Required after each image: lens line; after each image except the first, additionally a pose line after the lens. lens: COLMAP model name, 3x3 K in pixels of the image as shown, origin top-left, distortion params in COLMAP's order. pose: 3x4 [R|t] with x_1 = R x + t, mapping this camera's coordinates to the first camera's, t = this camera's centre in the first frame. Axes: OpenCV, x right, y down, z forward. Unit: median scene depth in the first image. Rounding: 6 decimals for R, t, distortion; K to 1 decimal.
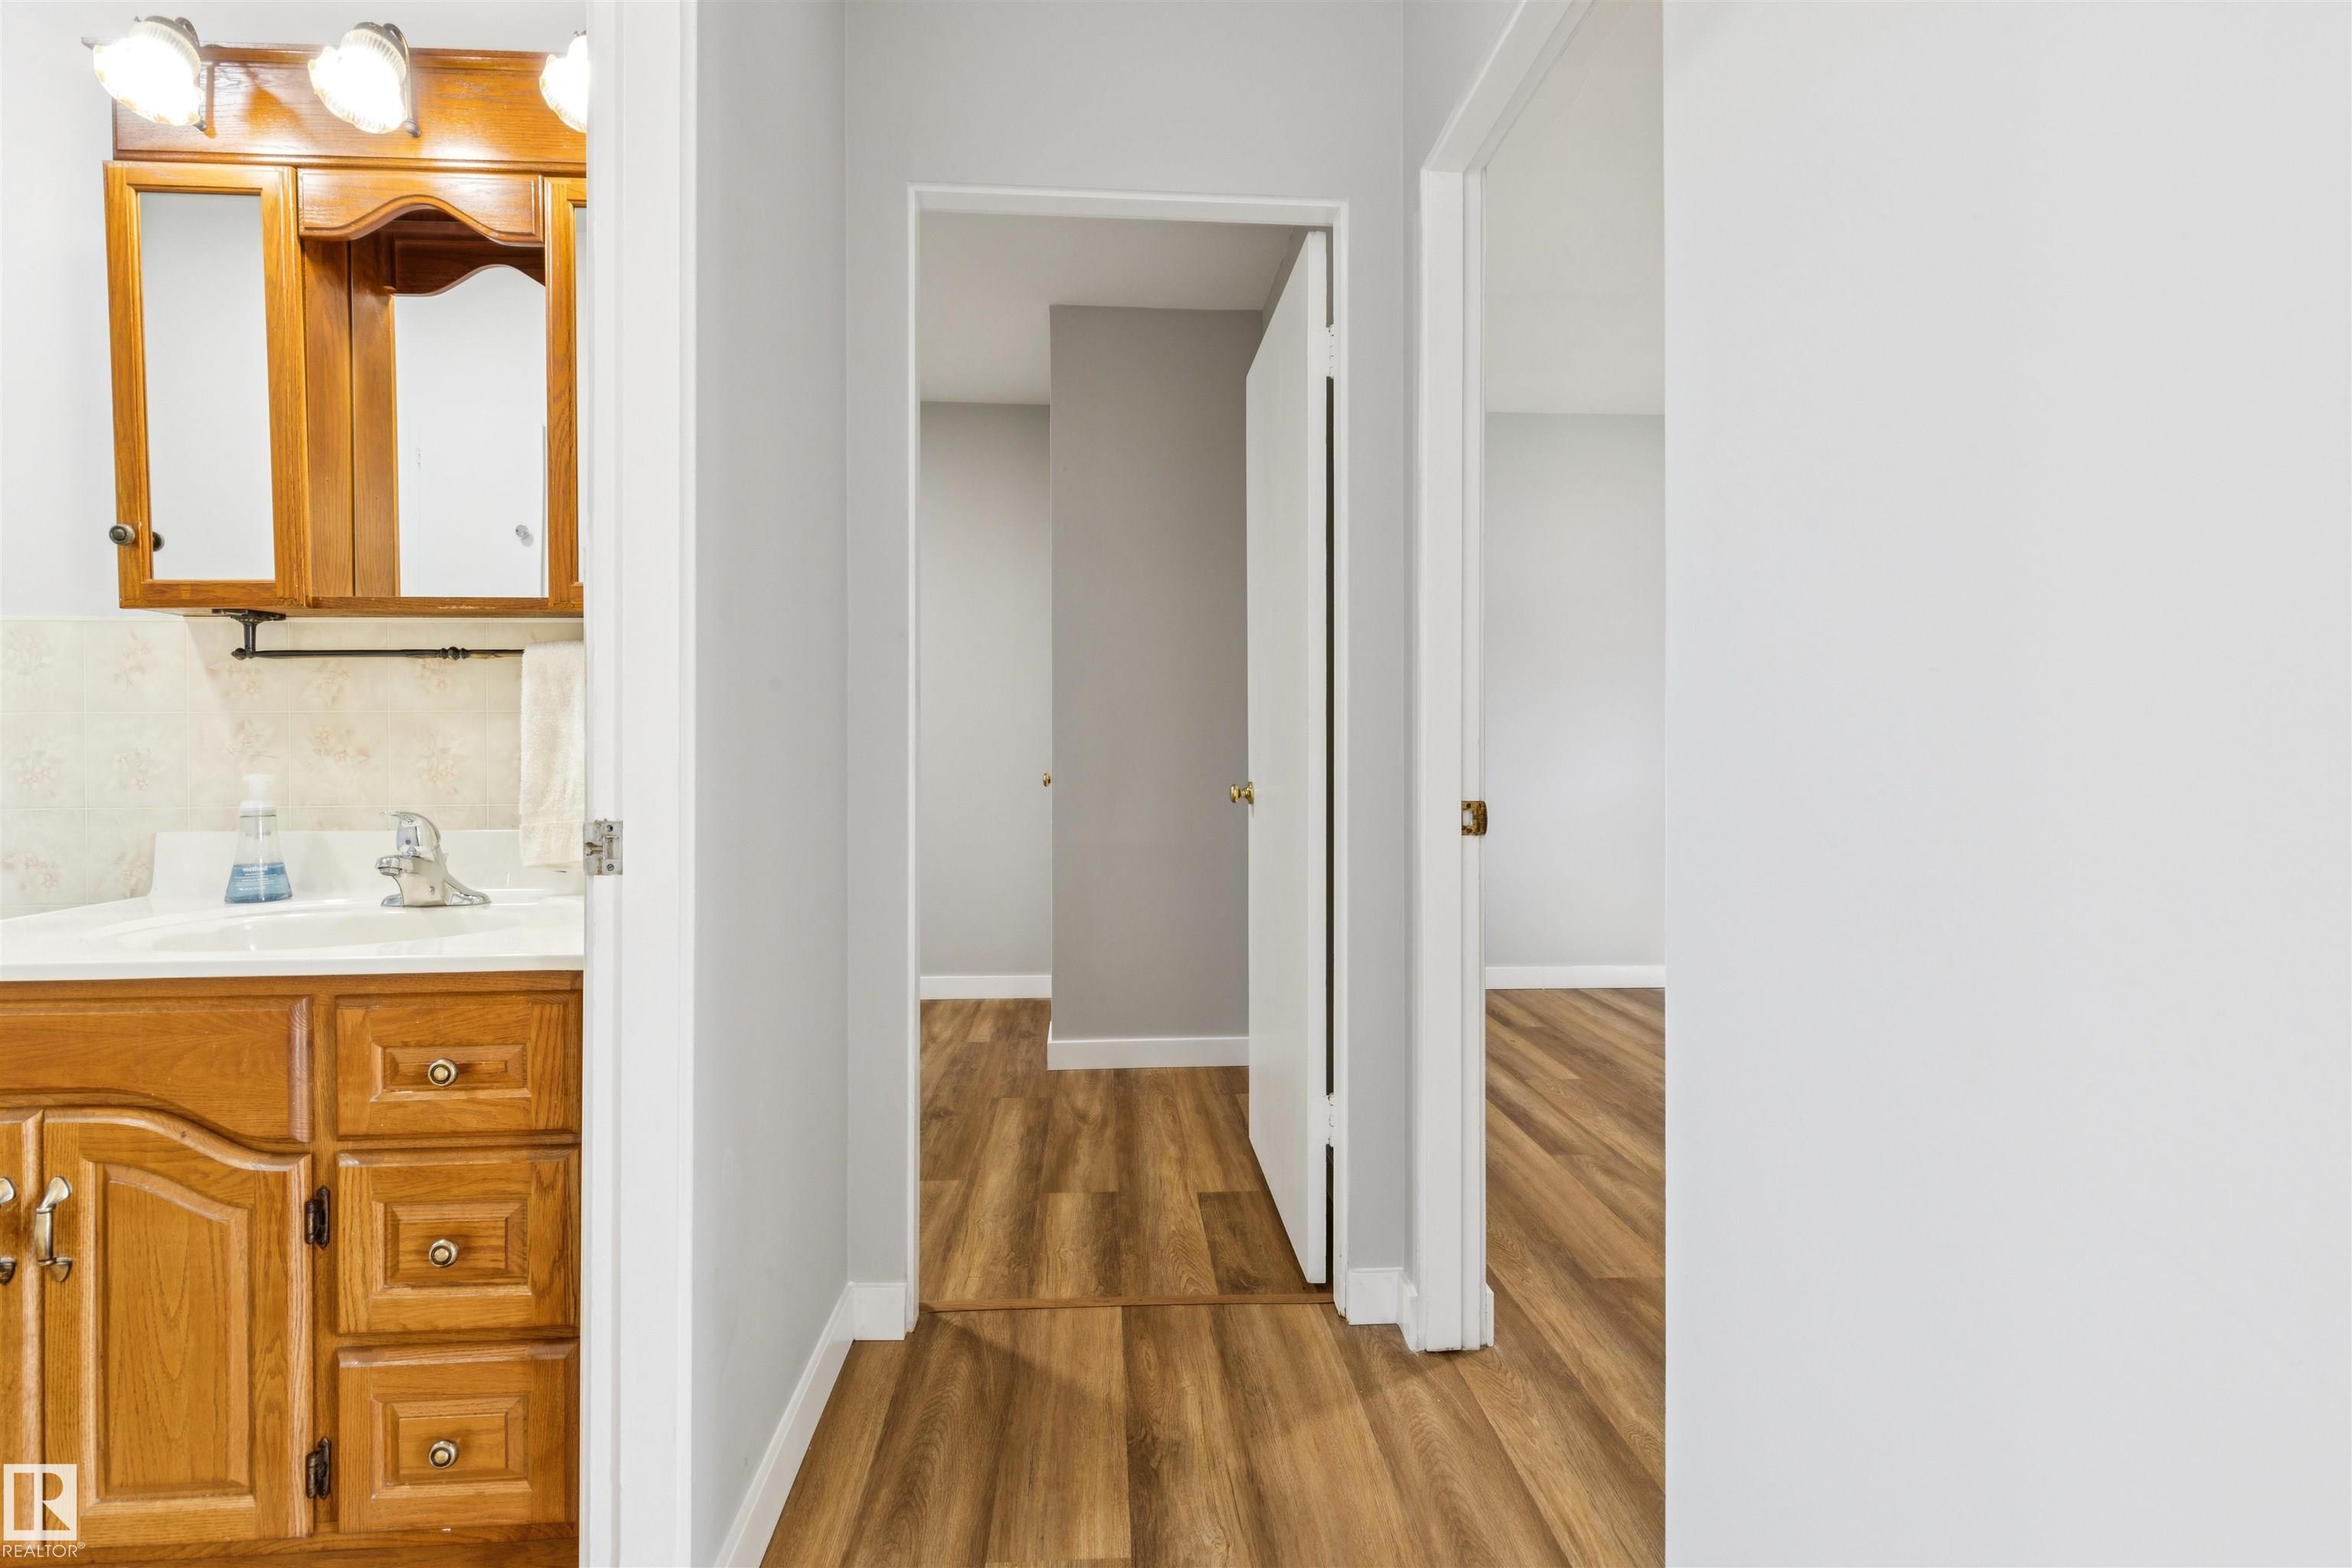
lens RADIAL K [[1061.9, 0, 1163.5], [0, 1061.9, 748.3], [0, 0, 1]] dist [0.002350, -0.000474]
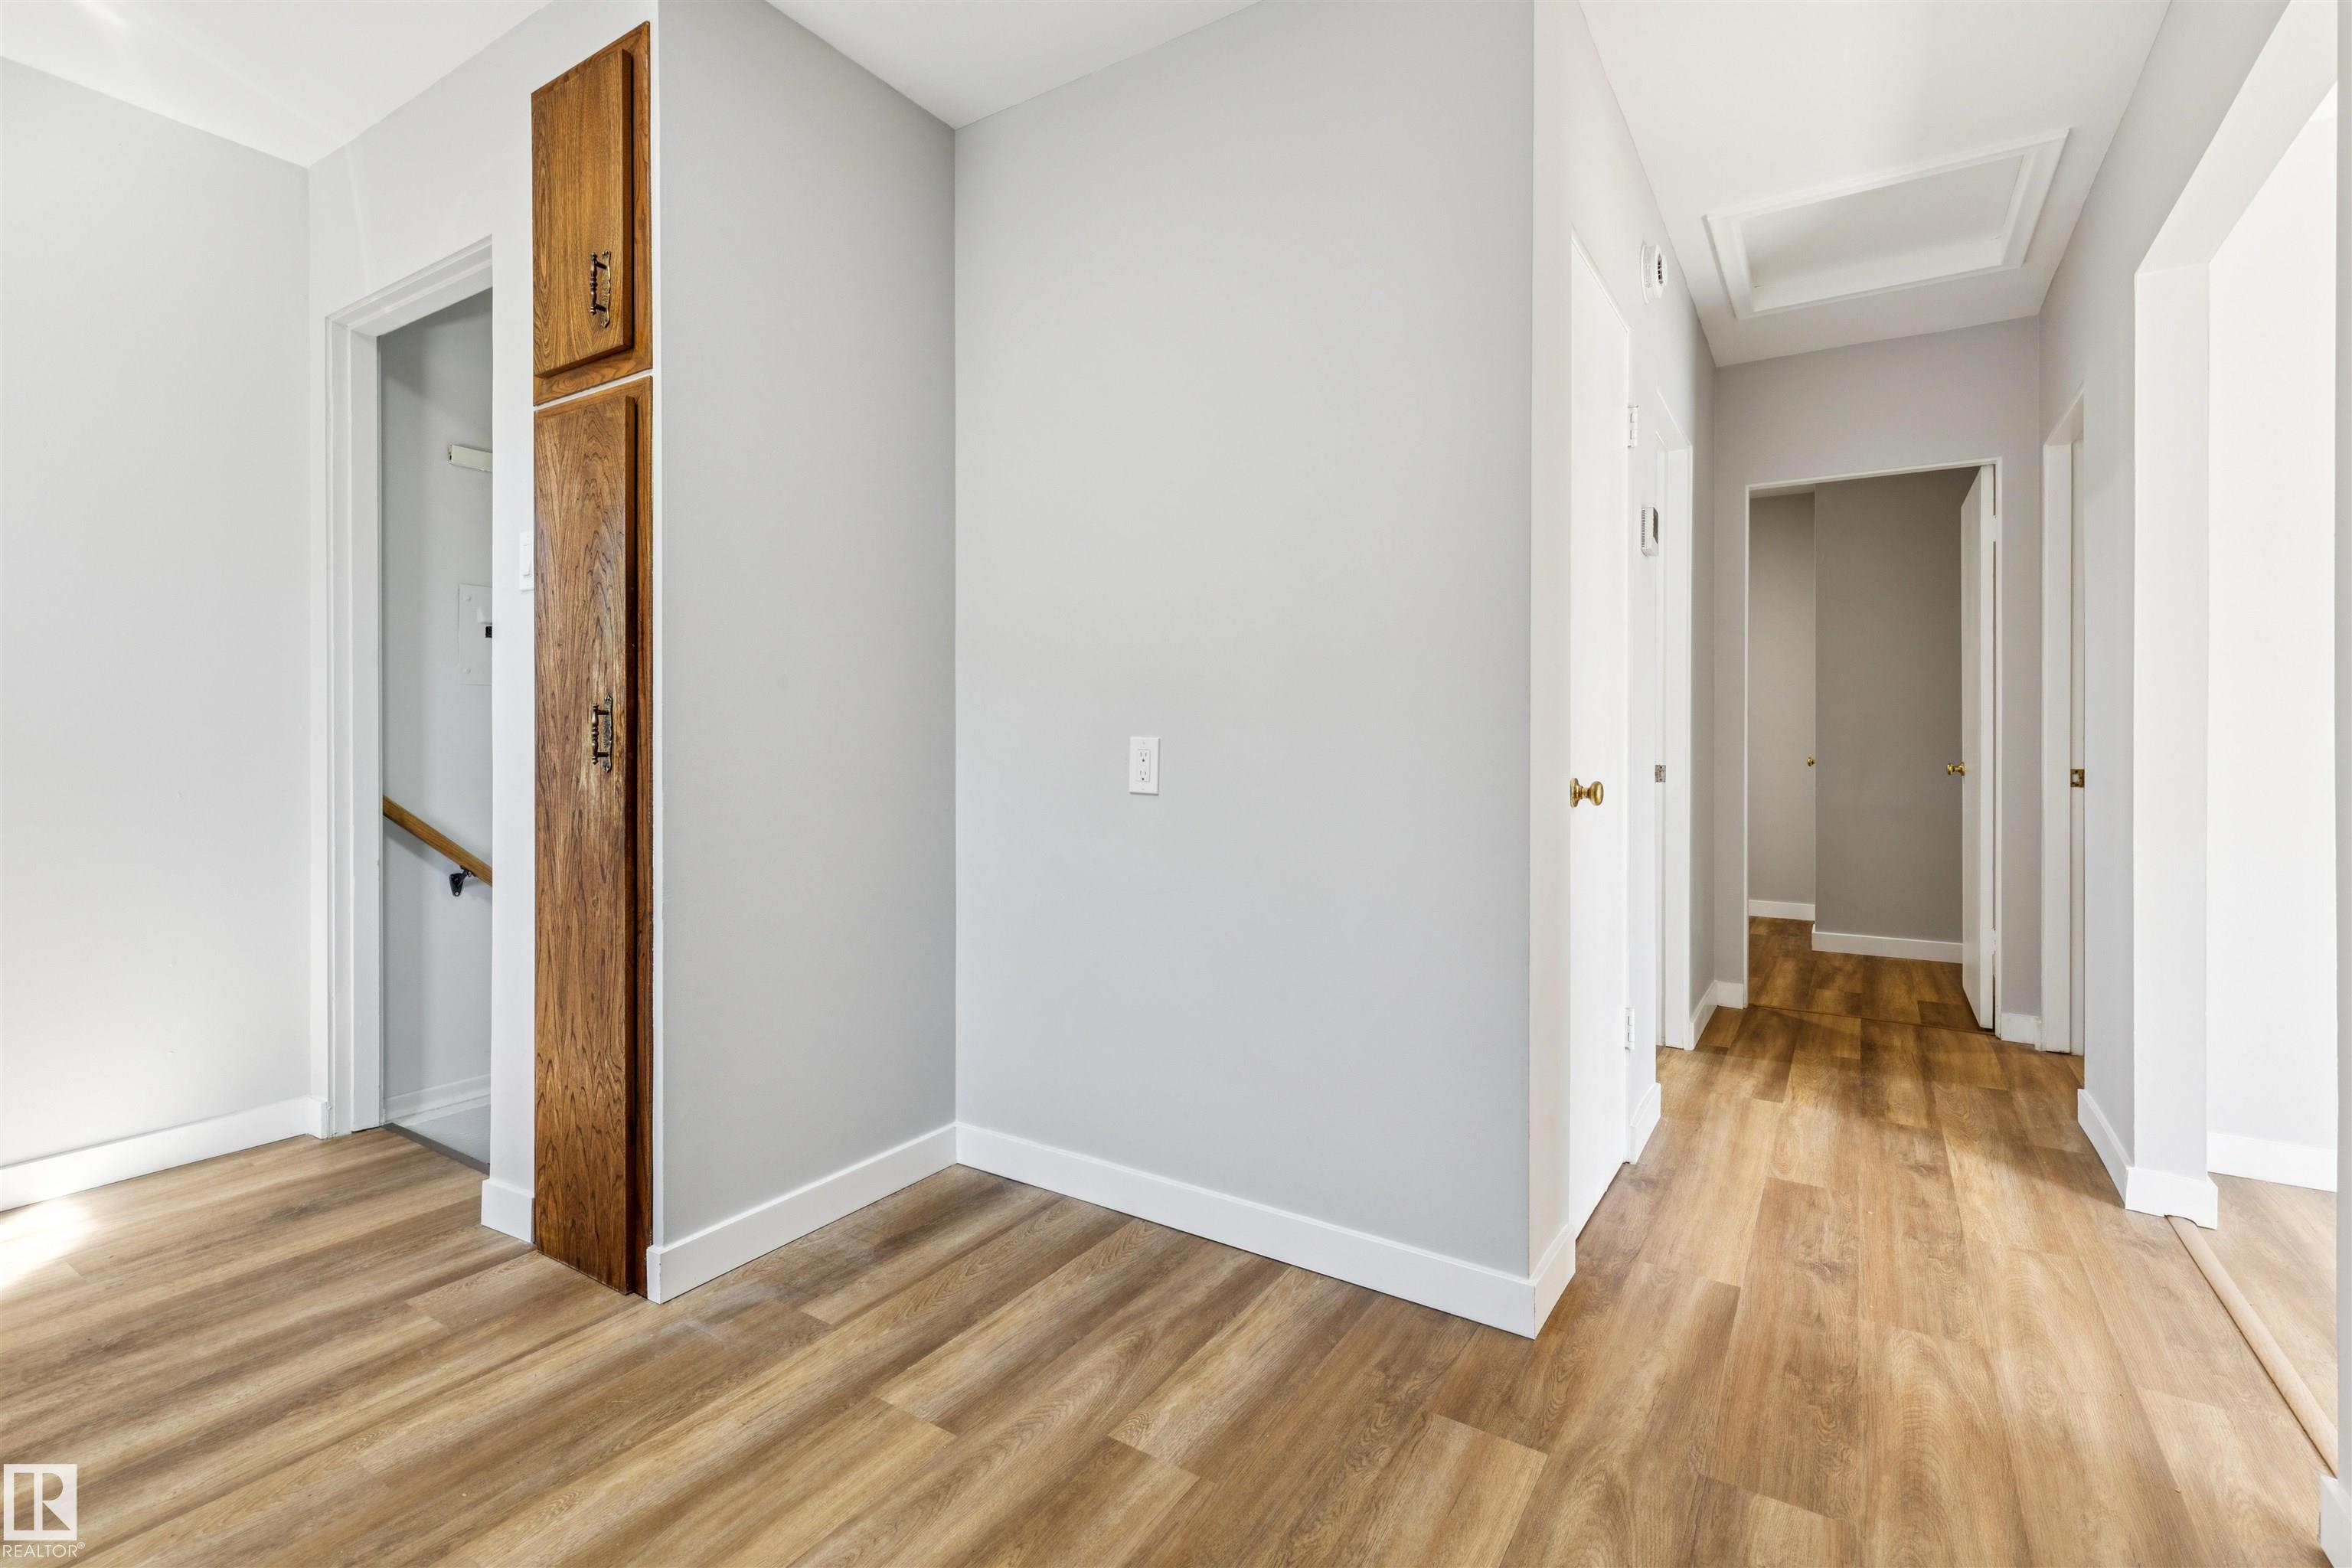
lens RADIAL K [[1061.9, 0, 1163.5], [0, 1061.9, 748.3], [0, 0, 1]] dist [0.002350, -0.000474]
pose [[0.799984, 0.002264, -0.600017, 0.087115], [0.002570, 0.999971, 0.007201, -0.004275], [0.600016, -0.007302, 0.799955, -1.102626]]
